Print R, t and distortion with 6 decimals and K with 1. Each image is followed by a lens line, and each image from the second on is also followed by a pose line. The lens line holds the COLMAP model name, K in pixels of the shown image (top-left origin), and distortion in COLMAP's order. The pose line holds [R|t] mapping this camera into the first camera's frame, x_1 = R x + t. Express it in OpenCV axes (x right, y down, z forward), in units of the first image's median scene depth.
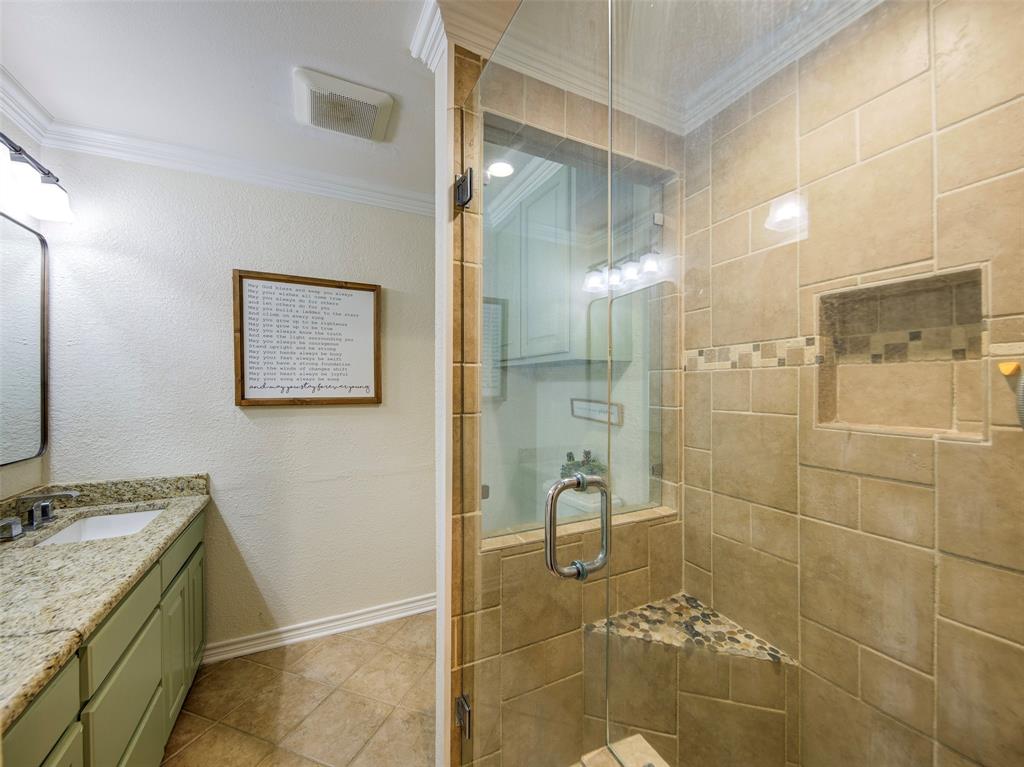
lens RADIAL K [[416.0, 0, 514.7], [0, 416.0, 388.3], [0, 0, 1]] dist [0.000796, 0.000019]
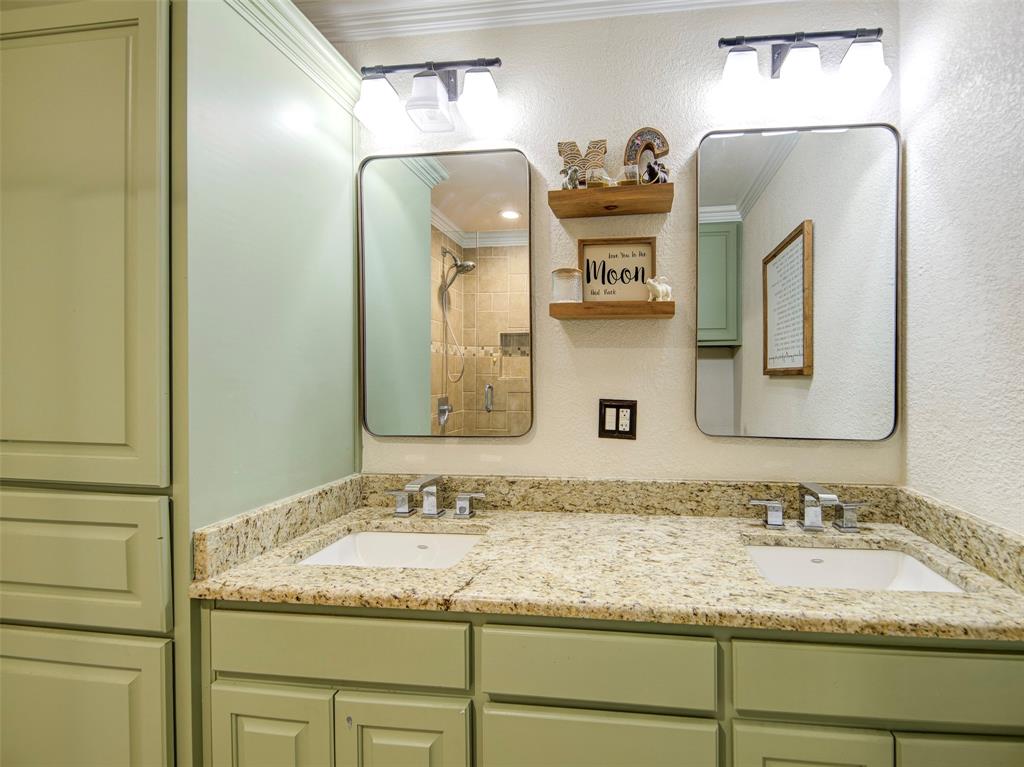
lens RADIAL K [[416.0, 0, 514.7], [0, 416.0, 388.3], [0, 0, 1]] dist [0.000796, 0.000019]
pose [[-0.550144, 0.024166, -0.834720, -0.232006], [-0.013837, 0.999180, 0.038047, 0.059893], [0.834955, 0.032481, -0.549359, 0.969511]]
